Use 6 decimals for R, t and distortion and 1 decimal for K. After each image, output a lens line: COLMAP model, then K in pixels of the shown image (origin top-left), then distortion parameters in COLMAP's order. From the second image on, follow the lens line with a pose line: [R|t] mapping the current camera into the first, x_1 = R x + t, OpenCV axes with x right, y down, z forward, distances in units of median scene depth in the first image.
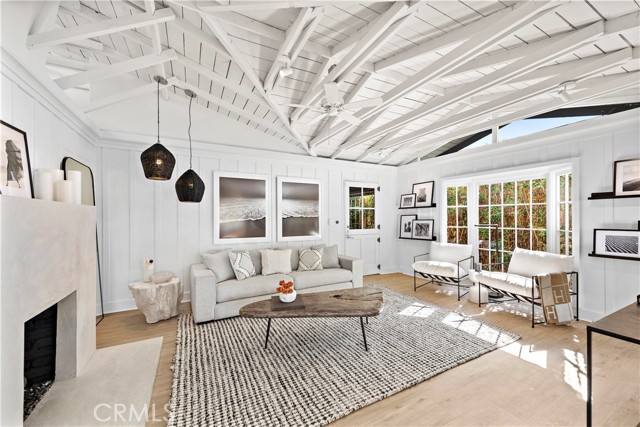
lens RADIAL K [[254.1, 0, 323.6], [0, 254.1, 216.3], [0, 0, 1]] dist [0.004655, -0.001472]
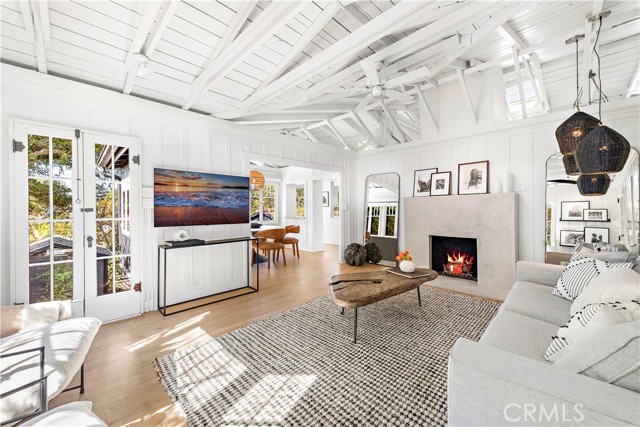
lens RADIAL K [[254.1, 0, 321.6], [0, 254.1, 214.3], [0, 0, 1]] dist [0.004655, -0.001472]
pose [[-0.957326, 0.007652, -0.288911, 0.456434], [0.007926, 0.999969, 0.000219, 0.049230], [0.288903, -0.002081, -0.957356, 1.605037]]
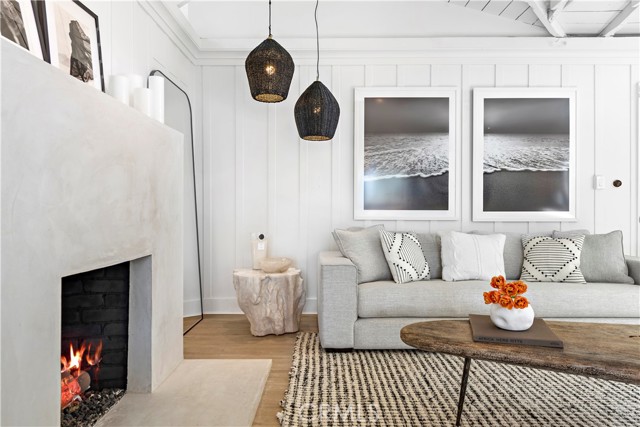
lens RADIAL K [[419.0, 0, 315.2], [0, 419.0, 213.2], [0, 0, 1]] dist [0.019034, -0.009621]
pose [[0.872734, 0.006817, -0.488148, -0.073569], [-0.004243, 0.999971, 0.006379, 0.119311], [0.488177, -0.003496, 0.872738, 0.195180]]
